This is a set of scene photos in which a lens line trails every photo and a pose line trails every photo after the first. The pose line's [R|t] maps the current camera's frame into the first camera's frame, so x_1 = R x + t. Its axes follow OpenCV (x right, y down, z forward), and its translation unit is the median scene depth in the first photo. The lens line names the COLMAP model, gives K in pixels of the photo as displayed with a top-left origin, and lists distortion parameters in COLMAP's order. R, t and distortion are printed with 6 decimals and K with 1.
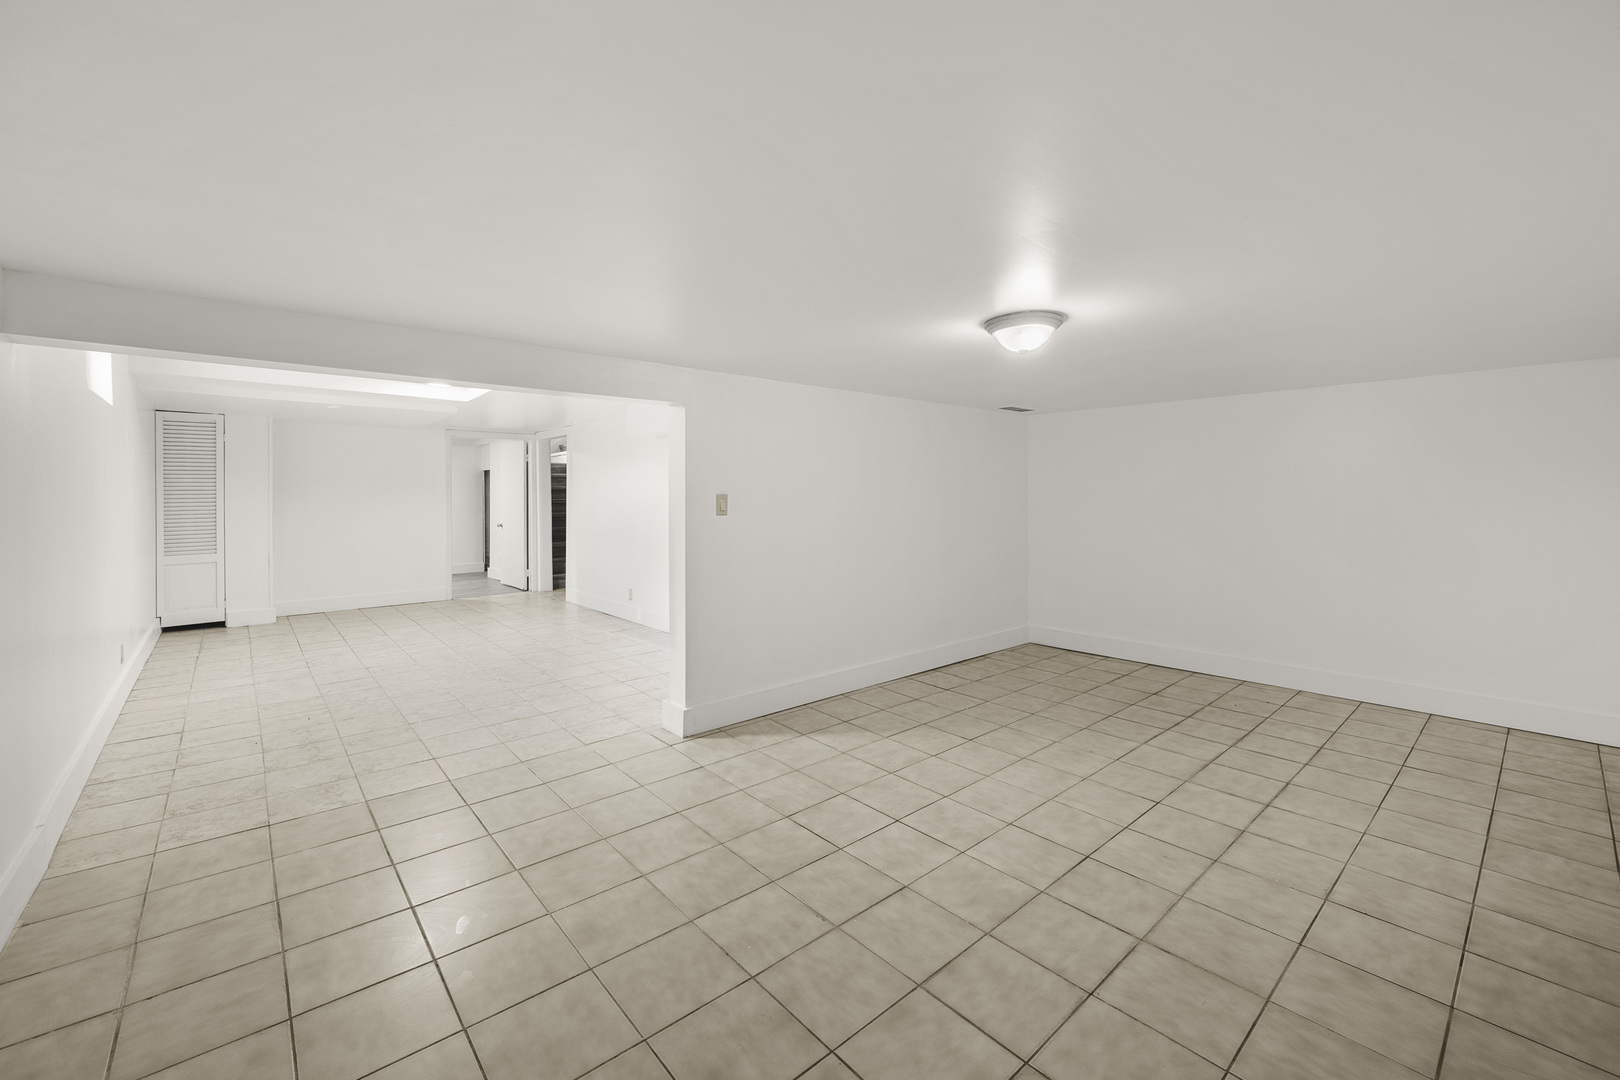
lens RADIAL K [[632.1, 0, 787.3], [0, 632.1, 506.8], [0, 0, 1]] dist [0.001977, 0.000520]
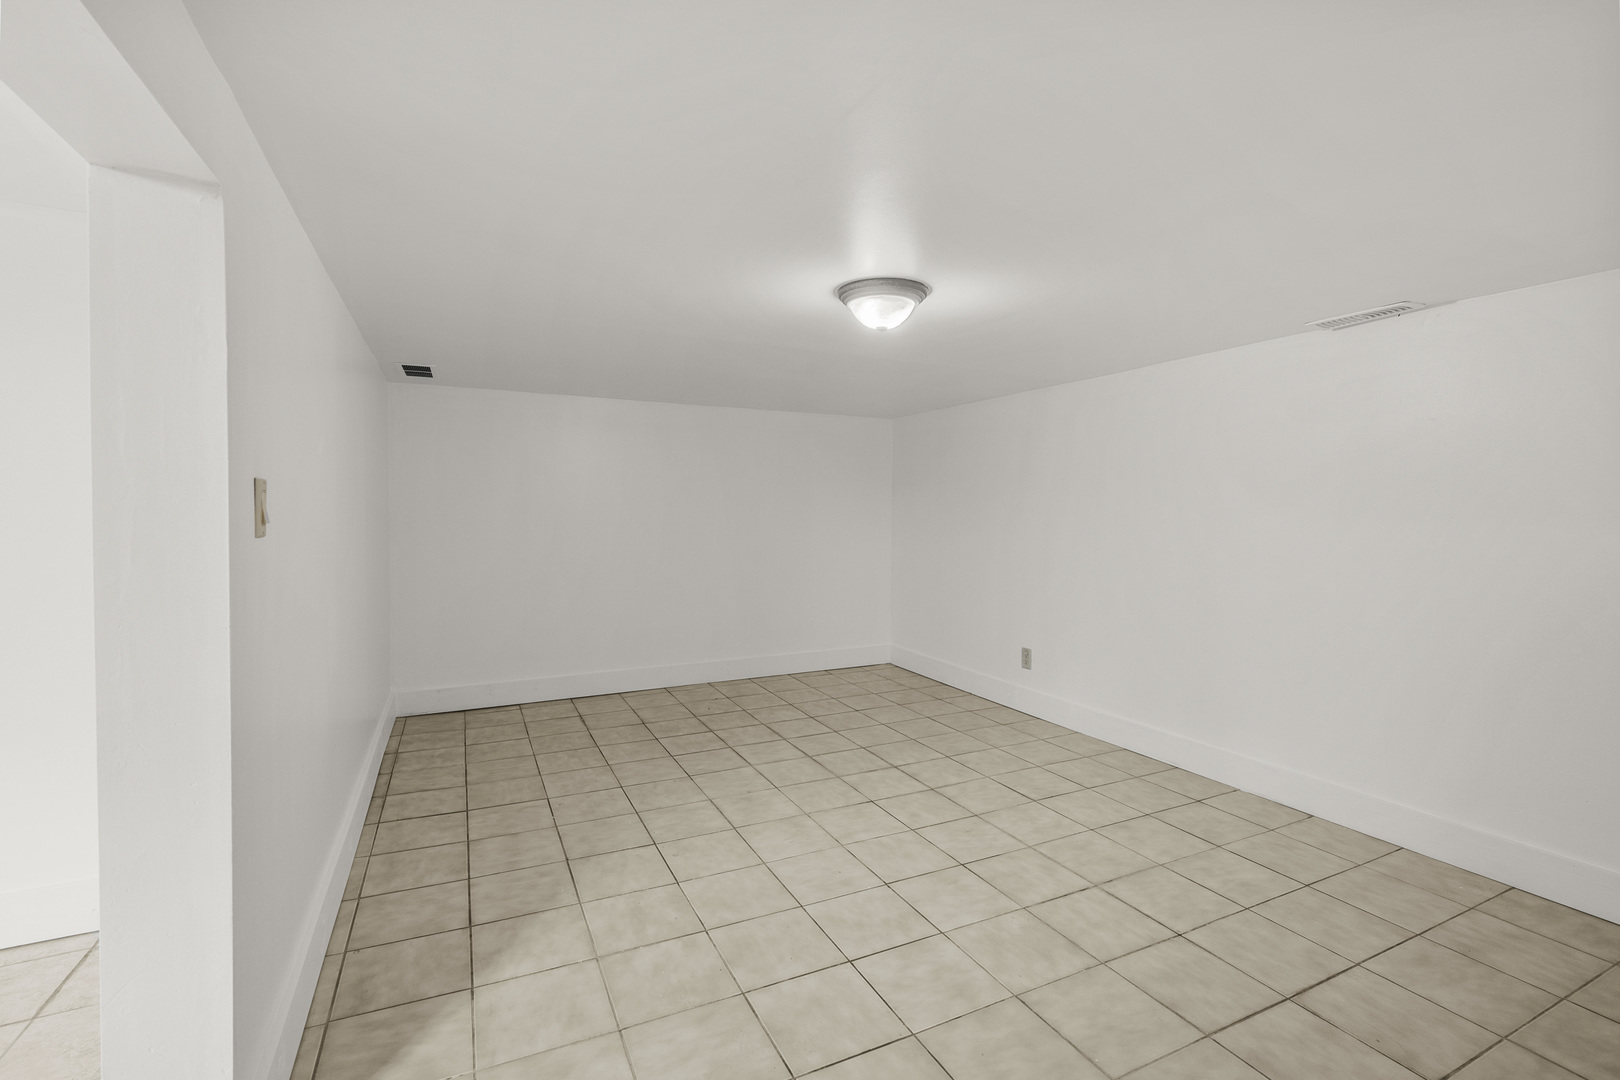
lens RADIAL K [[759.9, 0, 807.7], [0, 759.9, 538.0], [0, 0, 1]] dist [0.002189, 0.000616]
pose [[0.241661, -0.031396, 0.969853, -0.546539], [0.010535, 0.999502, 0.029731, 0.014527], [-0.970304, 0.003032, 0.241871, 0.749926]]
